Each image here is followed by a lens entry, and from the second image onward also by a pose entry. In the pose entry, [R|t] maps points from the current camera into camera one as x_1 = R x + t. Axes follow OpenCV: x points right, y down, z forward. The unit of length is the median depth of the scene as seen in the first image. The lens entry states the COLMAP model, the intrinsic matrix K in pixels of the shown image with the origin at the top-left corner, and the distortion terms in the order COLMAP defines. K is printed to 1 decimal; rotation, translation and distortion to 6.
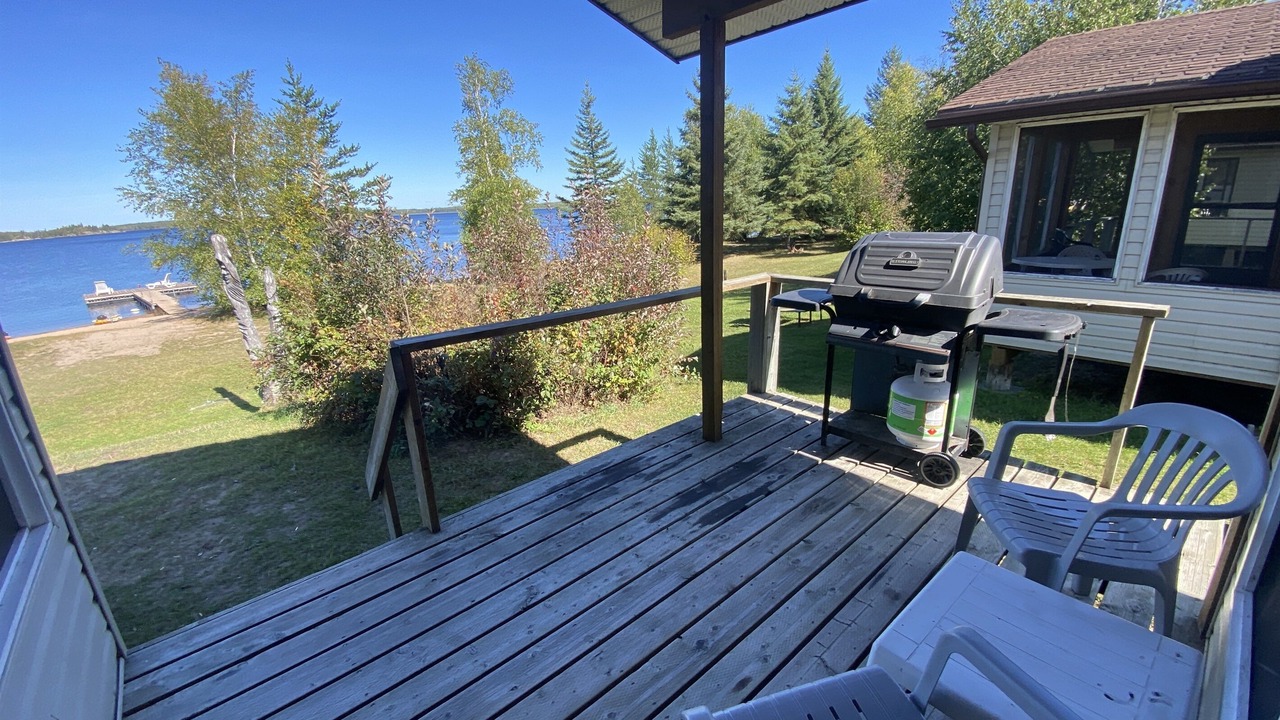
lens RADIAL K [[519.2, 0, 632.6], [0, 519.2, 365.8], [0, 0, 1]] dist [-0.001496, -0.011910]
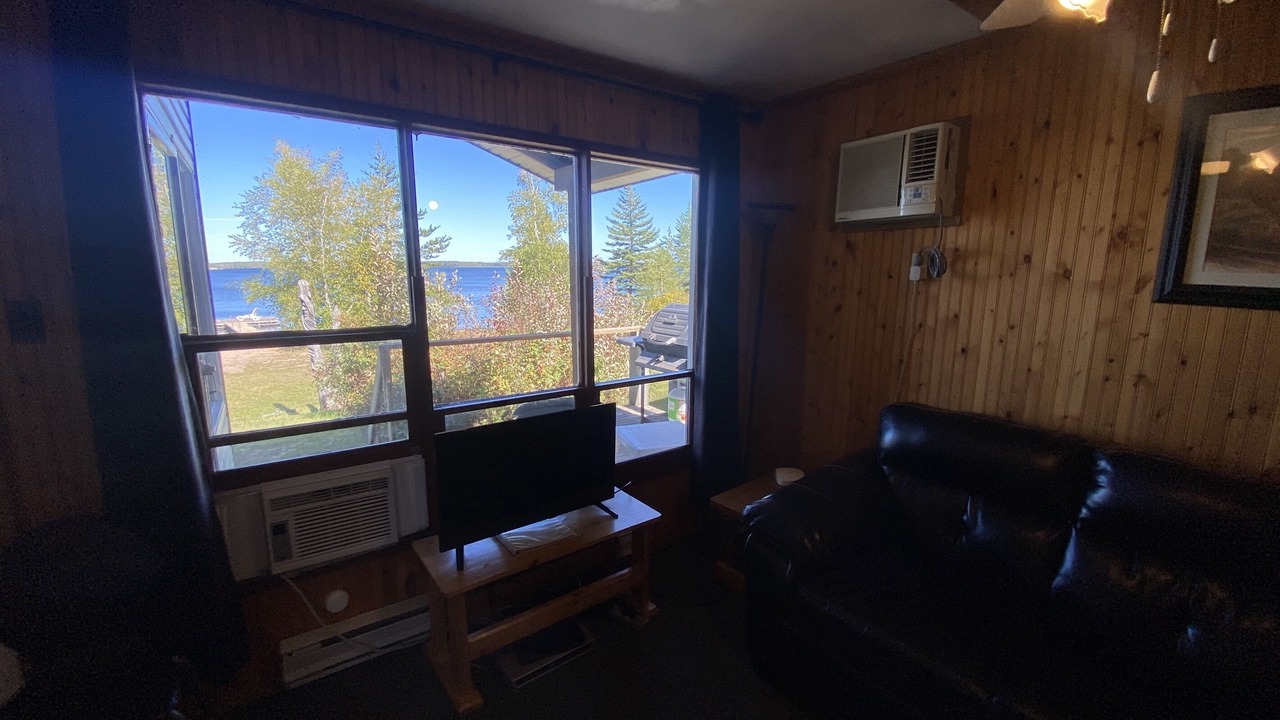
lens RADIAL K [[519.2, 0, 635.3], [0, 519.2, 365.5], [0, 0, 1]] dist [-0.001496, -0.011910]
pose [[0.994165, 0.061857, -0.088374, 0.089793], [-0.071304, 0.991582, -0.108079, 0.023364], [0.080944, 0.113750, 0.990207, -0.114725]]
